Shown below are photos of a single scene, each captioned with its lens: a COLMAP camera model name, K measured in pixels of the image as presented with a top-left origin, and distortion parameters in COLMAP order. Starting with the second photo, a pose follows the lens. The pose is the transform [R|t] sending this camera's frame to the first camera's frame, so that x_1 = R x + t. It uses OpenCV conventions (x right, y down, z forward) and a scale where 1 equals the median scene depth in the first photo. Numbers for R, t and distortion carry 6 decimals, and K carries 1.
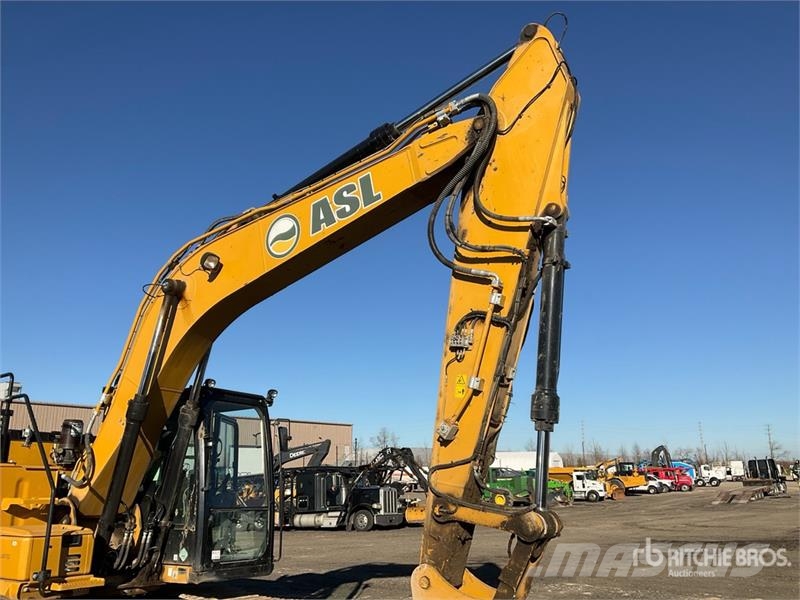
lens RADIAL K [[650.7, 0, 400.0], [0, 650.7, 300.0], [0, 0, 1]] dist [0.091224, -0.157035]
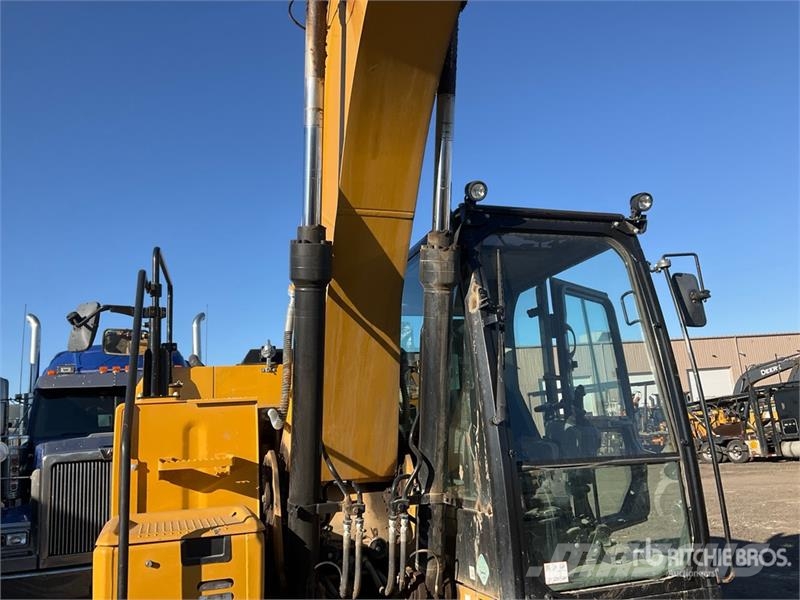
lens RADIAL K [[650.7, 0, 400.0], [0, 650.7, 300.0], [0, 0, 1]] dist [0.091224, -0.157035]
pose [[0.782409, -0.170035, -0.599103, -0.068401], [0.229009, 0.973155, 0.022882, 0.160890], [0.579130, -0.155103, 0.800345, 0.546296]]
